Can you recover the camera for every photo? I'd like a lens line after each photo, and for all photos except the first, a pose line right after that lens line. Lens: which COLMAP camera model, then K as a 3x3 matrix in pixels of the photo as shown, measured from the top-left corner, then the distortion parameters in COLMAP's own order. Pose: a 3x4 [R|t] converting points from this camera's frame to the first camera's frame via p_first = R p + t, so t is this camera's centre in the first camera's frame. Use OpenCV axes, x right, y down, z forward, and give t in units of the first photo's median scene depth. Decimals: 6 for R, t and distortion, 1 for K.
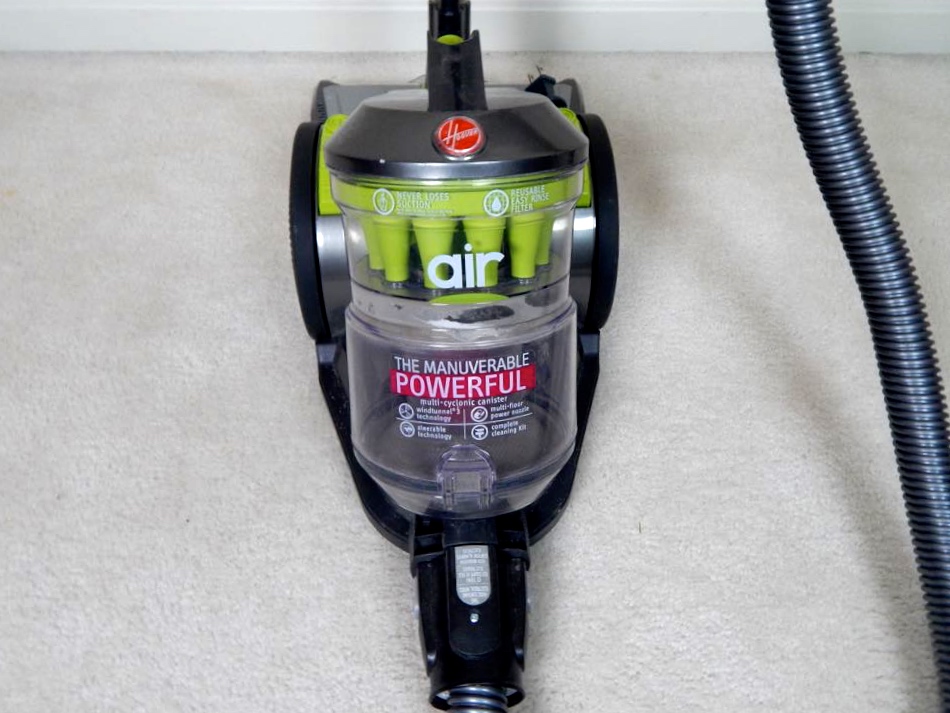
lens RADIAL K [[783.4, 0, 475.0], [0, 783.4, 356.5], [0, 0, 1]] dist [-0.000925, -0.005462]
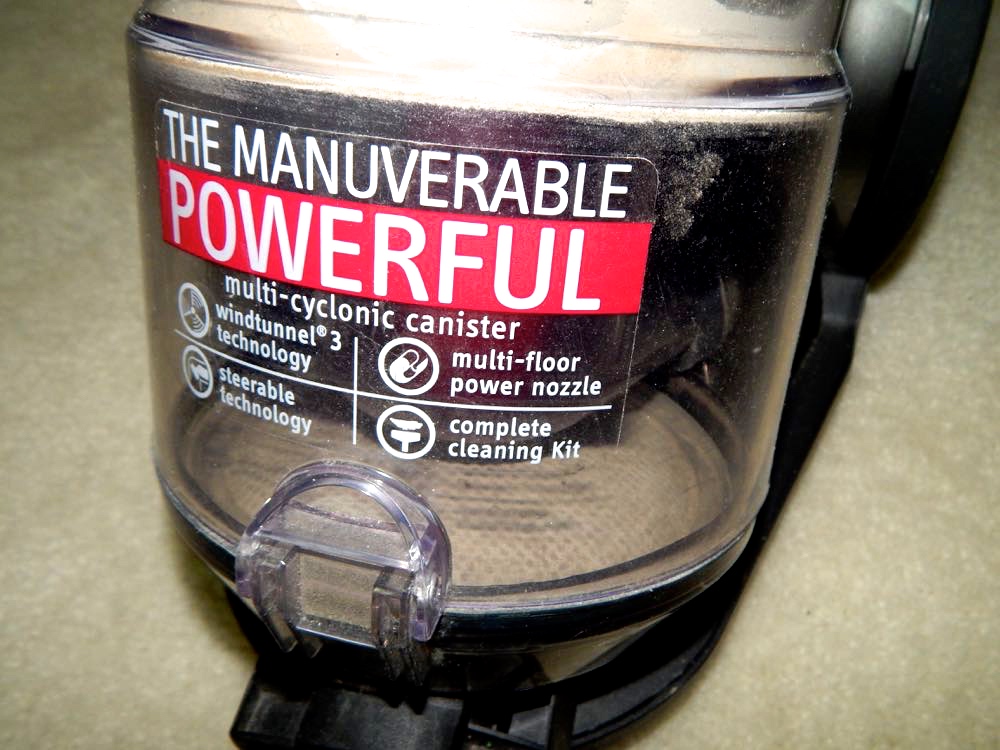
lens RADIAL K [[824.6, 0, 500.0], [0, 824.6, 375.0], [0, 0, 1]] dist [-0.000925, -0.005462]
pose [[0.957864, 0.203388, -0.202807, 0.095614], [-0.197920, 0.979085, 0.047111, 0.057045], [0.208147, -0.004987, 0.978085, 0.731449]]
